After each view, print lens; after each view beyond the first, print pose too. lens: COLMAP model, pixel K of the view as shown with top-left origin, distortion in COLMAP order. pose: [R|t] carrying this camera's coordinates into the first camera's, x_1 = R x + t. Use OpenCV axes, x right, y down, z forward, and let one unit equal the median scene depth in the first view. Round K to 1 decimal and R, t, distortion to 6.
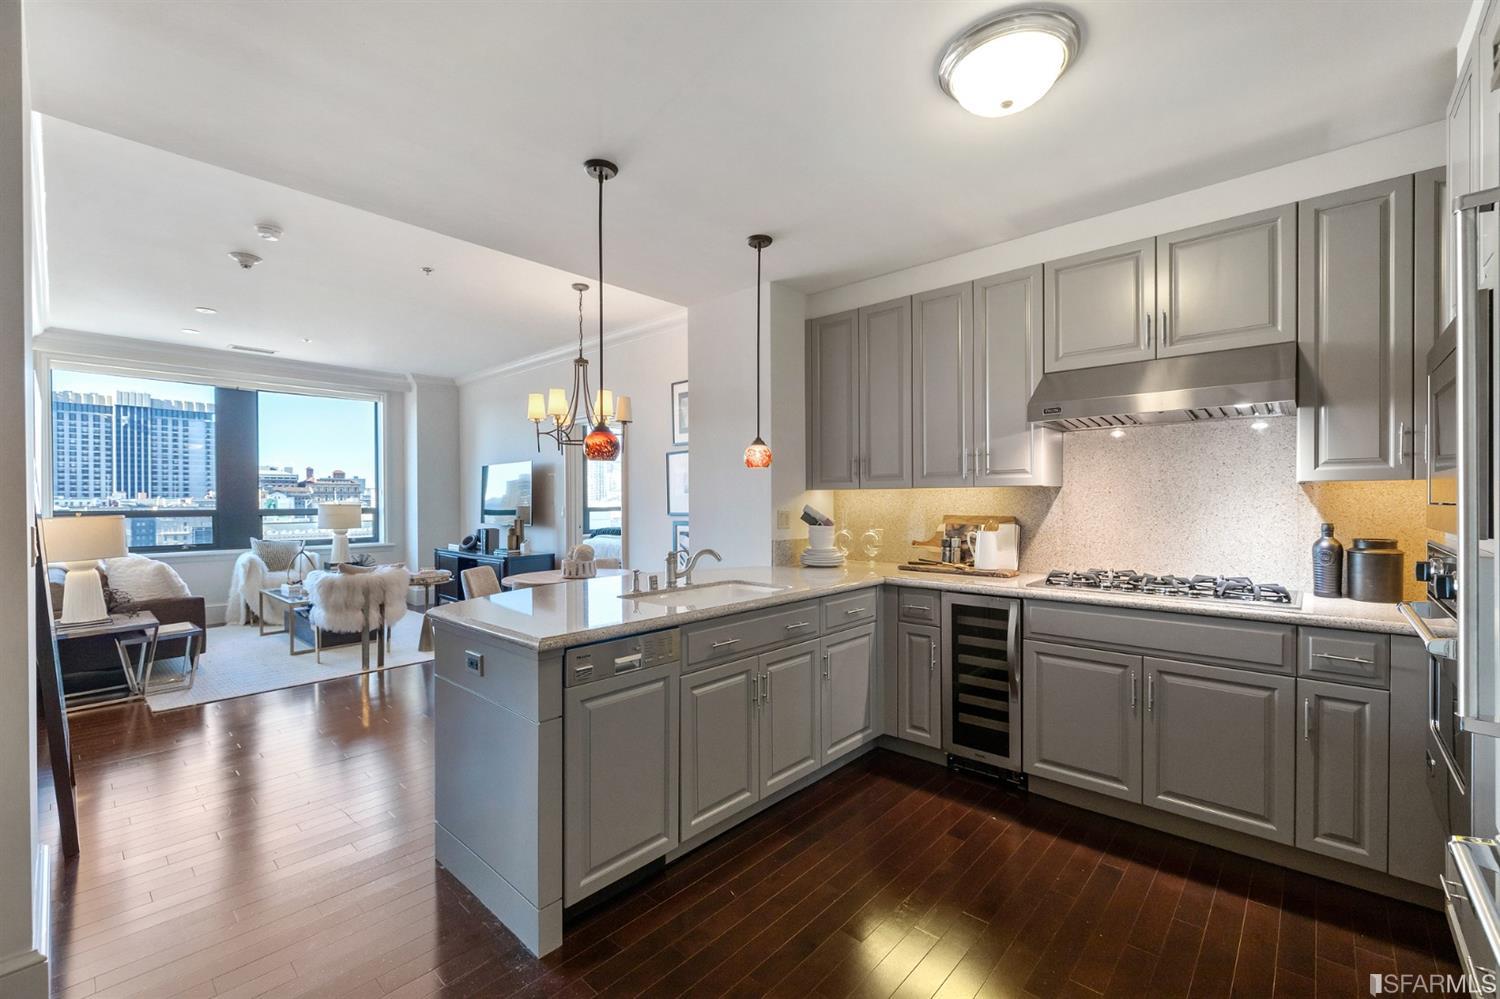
lens RADIAL K [[630.2, 0, 753.4], [0, 630.2, 499.6], [0, 0, 1]] dist [0.002362, -0.000573]
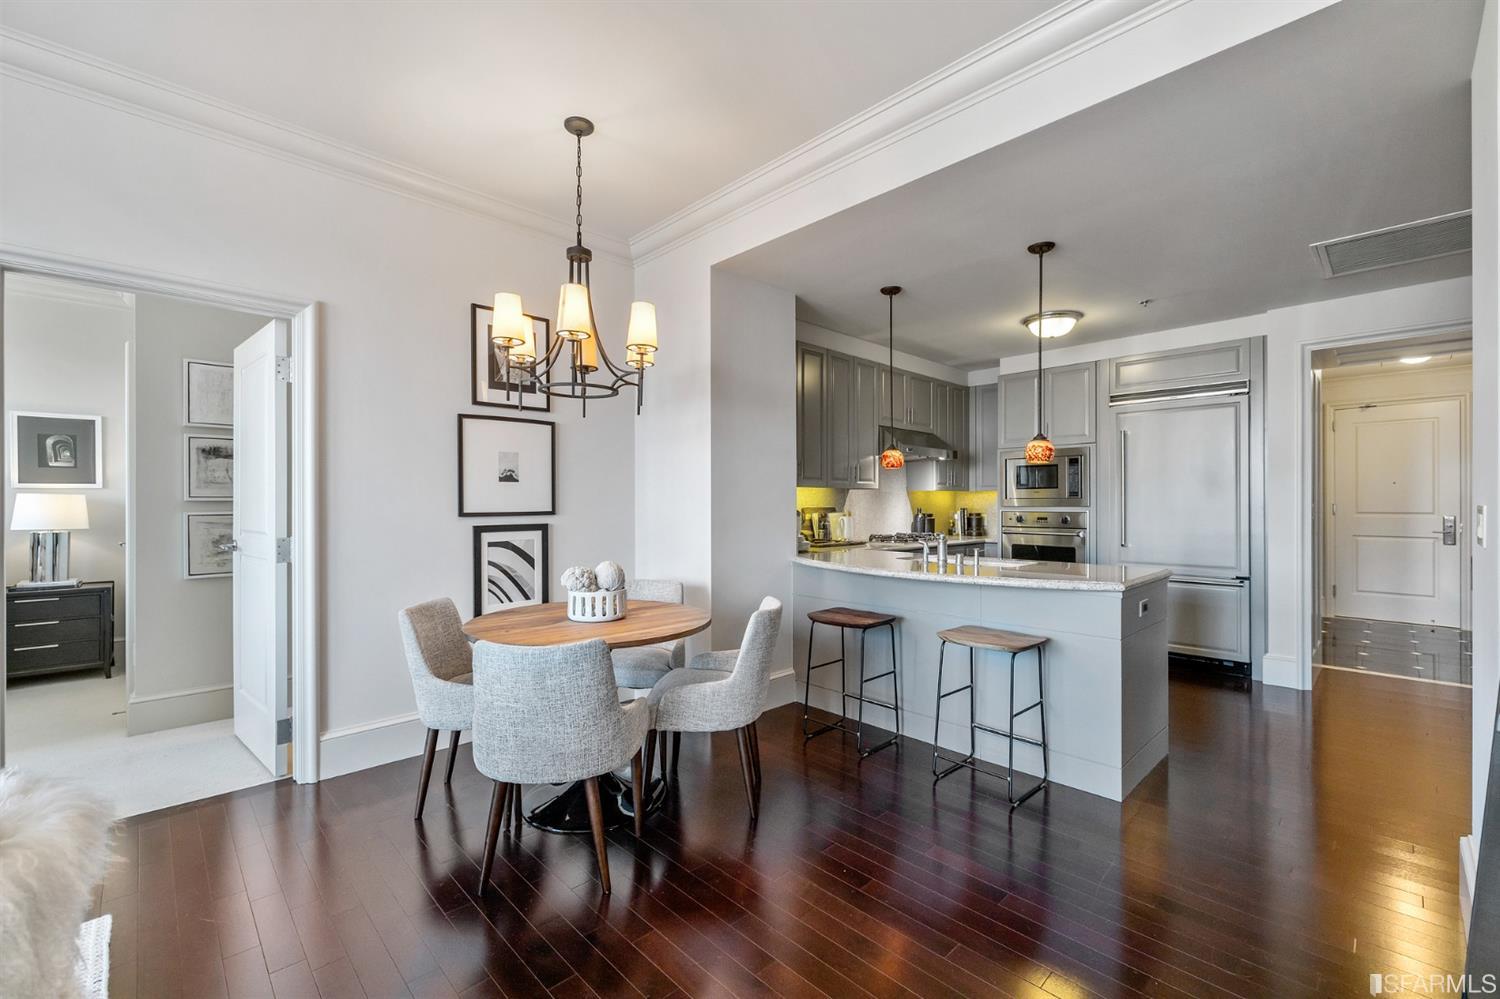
lens RADIAL K [[625.8, 0, 752.6], [0, 625.8, 502.3], [0, 0, 1]] dist [0.000638, 0.000013]
pose [[0.066111, 0.005966, 0.997794, -0.925700], [0.000569, 0.999982, -0.006017, 0.018474], [-0.997812, 0.000966, 0.066106, 0.876208]]
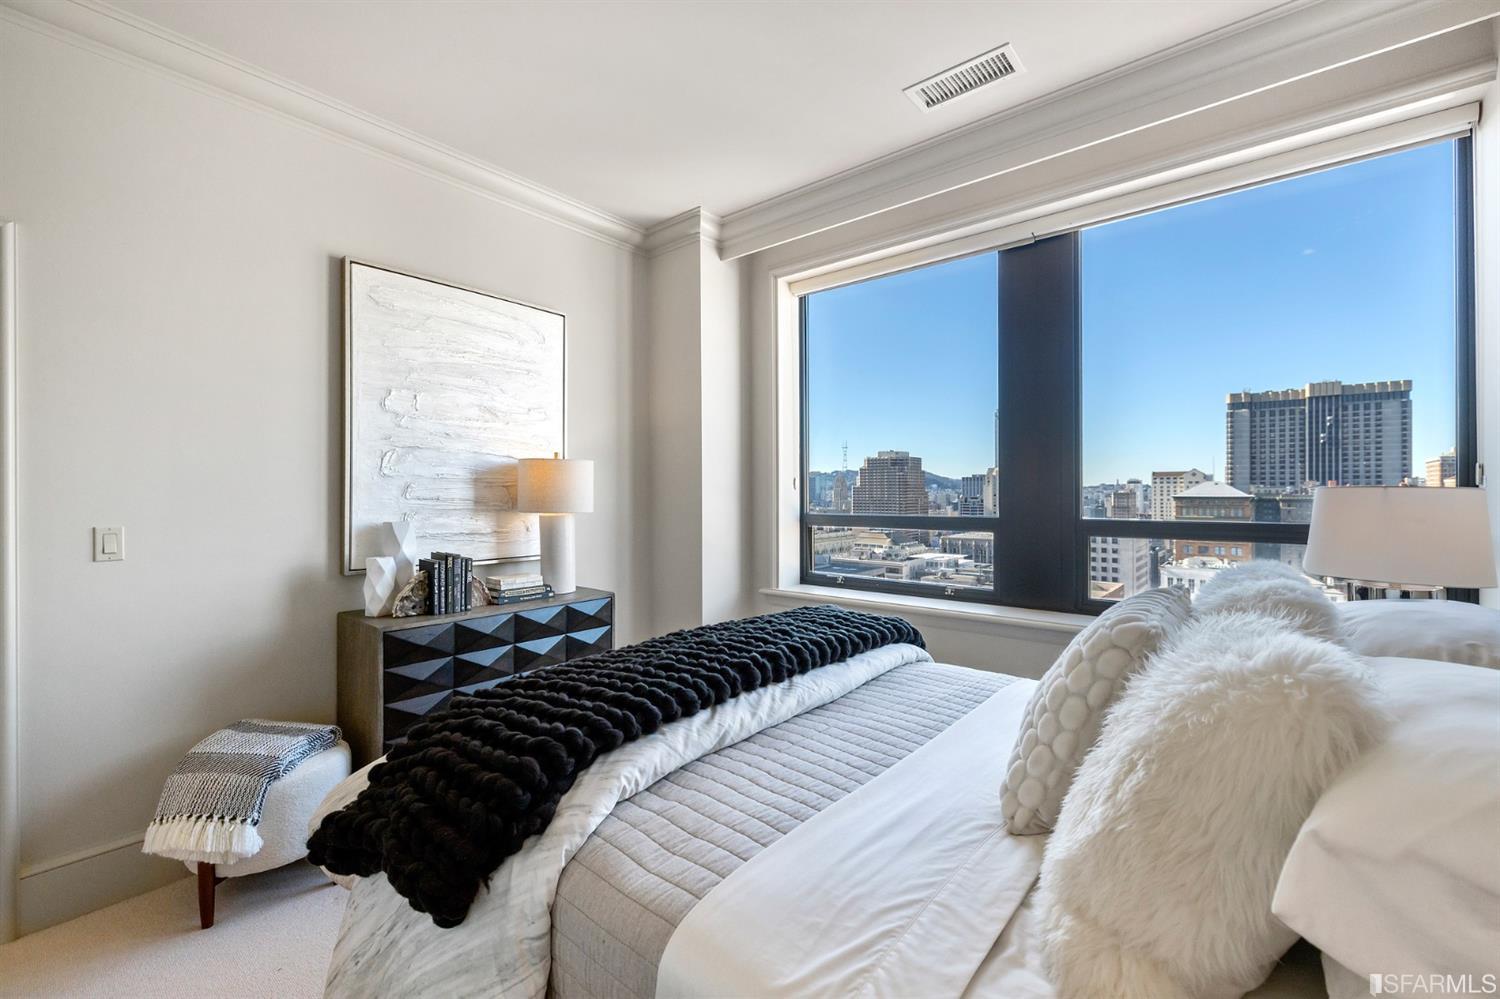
lens RADIAL K [[630.6, 0, 749.4], [0, 630.6, 507.5], [0, 0, 1]] dist [0.000610, 0.000022]
pose [[0.052328, 0.029109, -0.998206, -0.659681], [0.002962, 0.999566, 0.029304, -0.010543], [0.998626, -0.004490, 0.052219, 1.318349]]
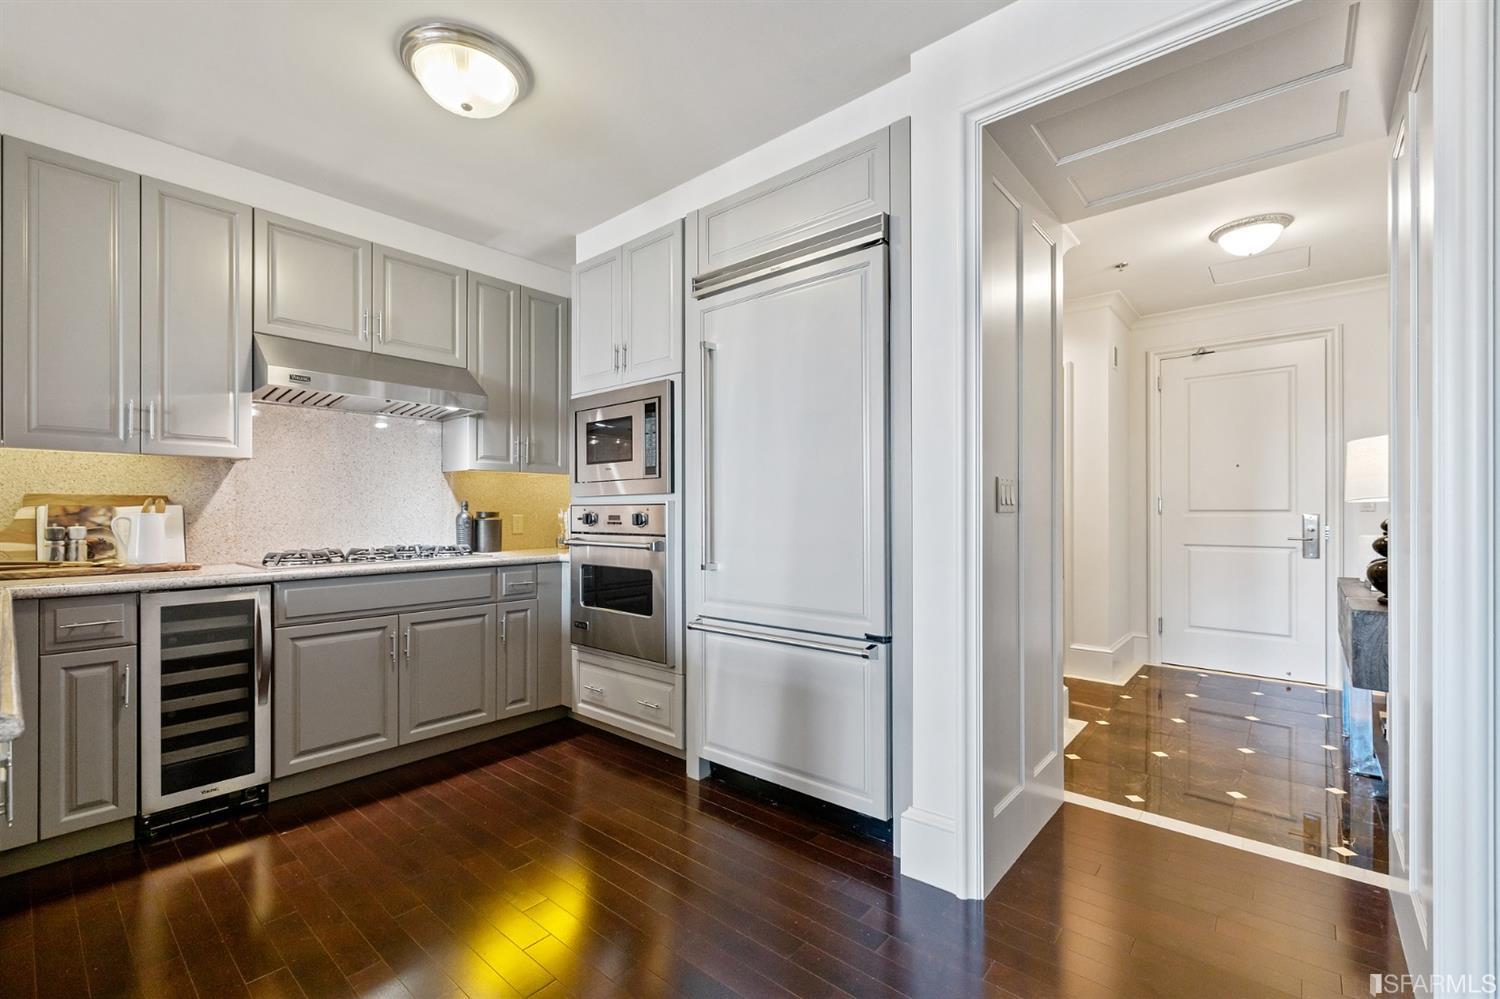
lens RADIAL K [[641.1, 0, 749.4], [0, 641.1, 512.3], [0, 0, 1]] dist [0.000932, -0.000053]
pose [[-0.024659, 0.006004, 0.999678, -0.321097], [0.003193, 0.999977, -0.005927, 0.043026], [-0.999691, 0.003046, -0.024678, 0.233332]]
